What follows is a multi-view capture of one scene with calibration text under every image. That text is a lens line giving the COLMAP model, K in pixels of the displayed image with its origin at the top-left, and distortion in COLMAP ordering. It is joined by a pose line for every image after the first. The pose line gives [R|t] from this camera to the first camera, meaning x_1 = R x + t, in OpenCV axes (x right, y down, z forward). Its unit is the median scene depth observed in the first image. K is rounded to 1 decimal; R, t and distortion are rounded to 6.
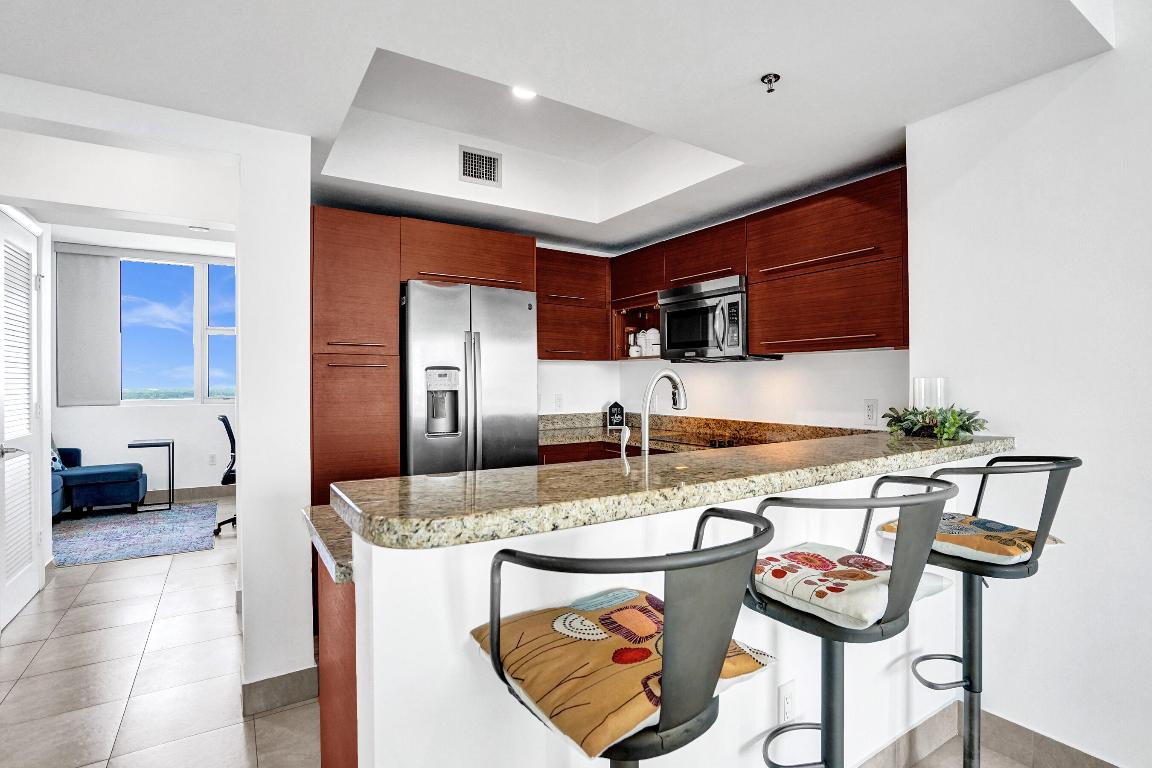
lens RADIAL K [[573.8, 0, 582.1], [0, 573.8, 382.9], [0, 0, 1]] dist [-0.028613, 0.000818]
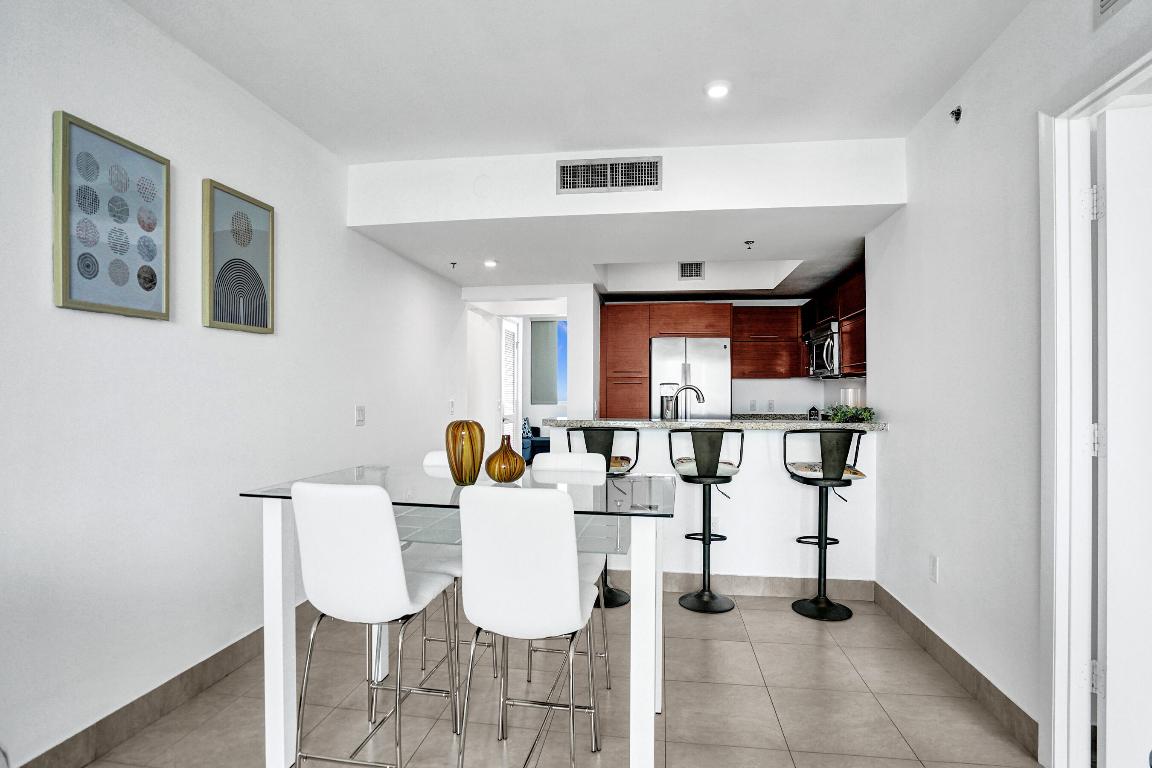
lens RADIAL K [[573.8, 0, 582.1], [0, 573.8, 382.9], [0, 0, 1]] dist [-0.028613, 0.000818]
pose [[0.755911, -0.008587, -0.654618, 0.681544], [-0.003343, 0.999850, -0.016976, 0.000884], [0.654666, 0.015021, 0.755769, -0.521872]]
